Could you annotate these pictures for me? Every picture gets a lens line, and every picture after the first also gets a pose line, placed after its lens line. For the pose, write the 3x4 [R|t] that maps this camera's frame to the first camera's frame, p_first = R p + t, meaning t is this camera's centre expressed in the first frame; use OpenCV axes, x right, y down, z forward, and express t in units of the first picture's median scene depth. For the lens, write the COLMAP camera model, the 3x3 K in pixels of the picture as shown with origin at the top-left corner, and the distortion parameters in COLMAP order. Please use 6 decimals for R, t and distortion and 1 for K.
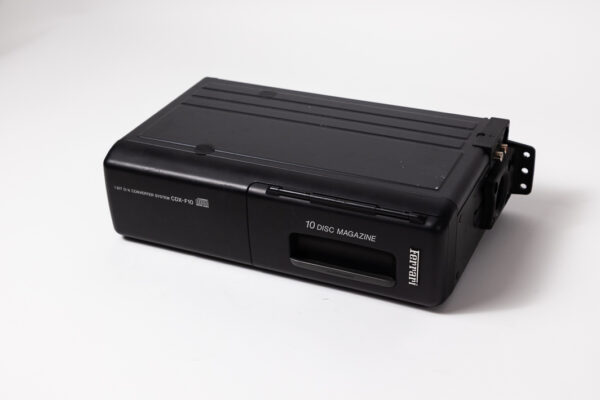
lens RADIAL K [[917.5, 0, 298.7], [0, 917.5, 199.4], [0, 0, 1]] dist [0.095420, 0.000000]
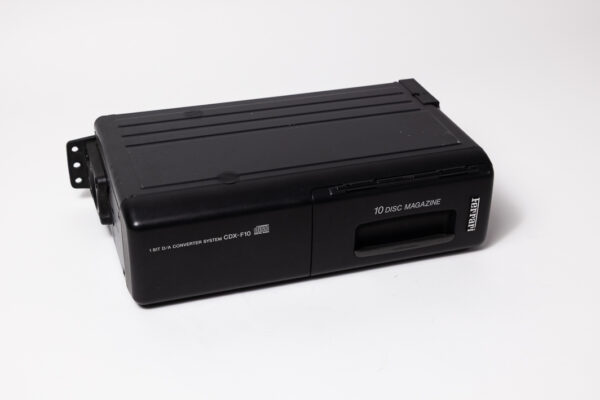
lens RADIAL K [[917.5, 0, 302.1], [0, 917.5, 197.5], [0, 0, 1]] dist [0.095420, 0.000000]
pose [[0.727626, -0.298590, 0.617579, -0.644004], [0.300622, 0.948037, 0.104171, -0.112728], [-0.616593, 0.109860, 0.779580, 0.236594]]
